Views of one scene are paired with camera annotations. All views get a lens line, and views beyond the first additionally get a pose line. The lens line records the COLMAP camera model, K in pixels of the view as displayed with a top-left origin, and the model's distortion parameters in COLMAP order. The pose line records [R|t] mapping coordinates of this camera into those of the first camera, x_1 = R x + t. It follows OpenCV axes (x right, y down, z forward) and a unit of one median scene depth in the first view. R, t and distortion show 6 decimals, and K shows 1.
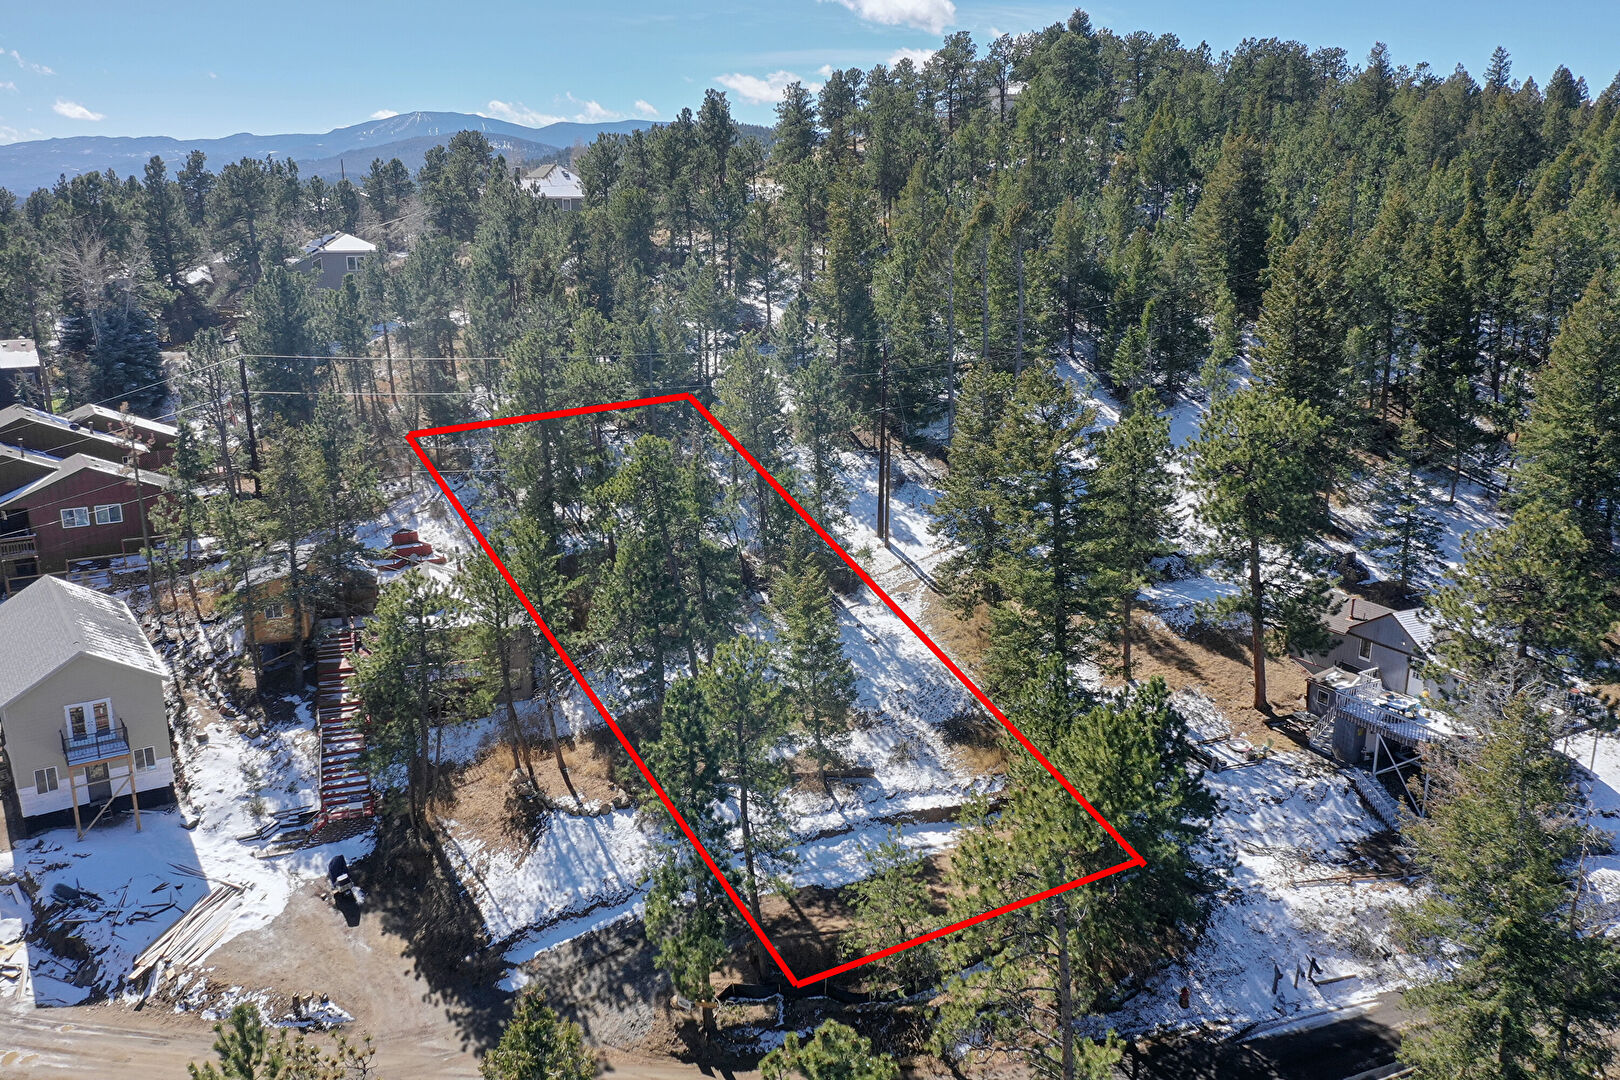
lens RADIAL K [[1262.2, 0, 810.0], [0, 1262.2, 540.0], [0, 0, 1]] dist [-0.003332, 0.007904]
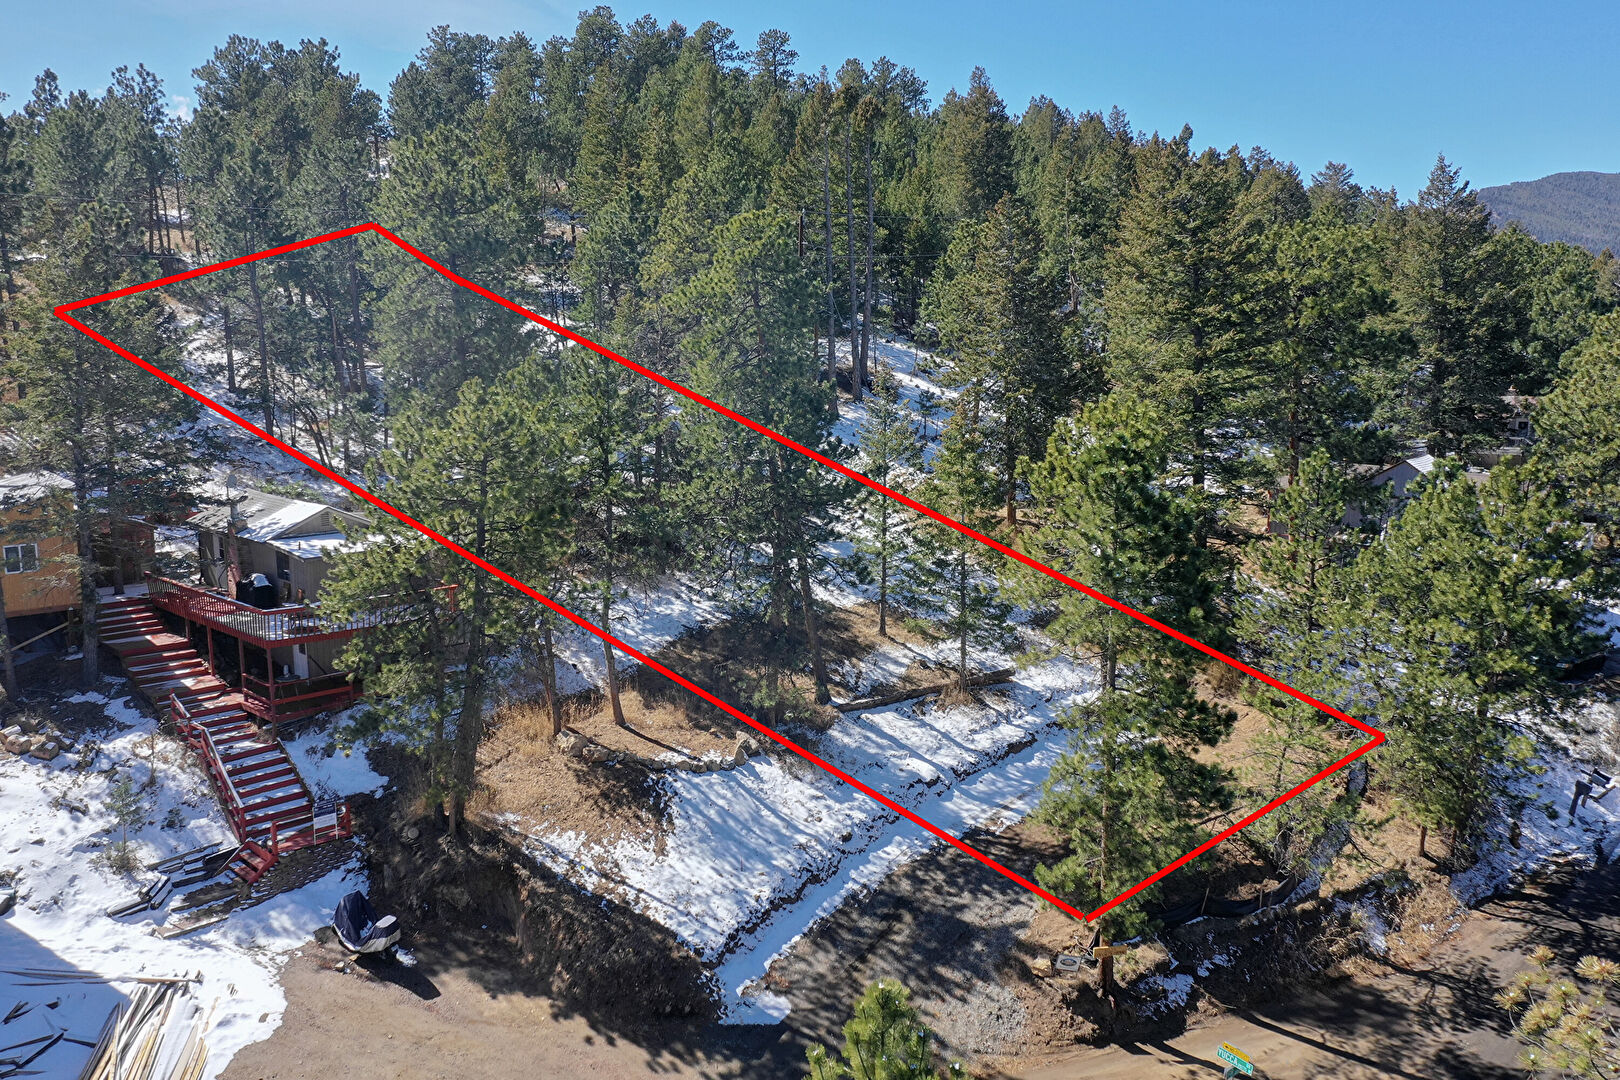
lens RADIAL K [[1266.6, 0, 810.0], [0, 1266.6, 540.0], [0, 0, 1]] dist [-0.009071, 0.016163]
pose [[0.892889, -0.066656, 0.445315, -0.418165], [0.108766, 0.991624, -0.069656, 0.148889], [-0.436942, 0.110630, 0.892660, 0.367469]]
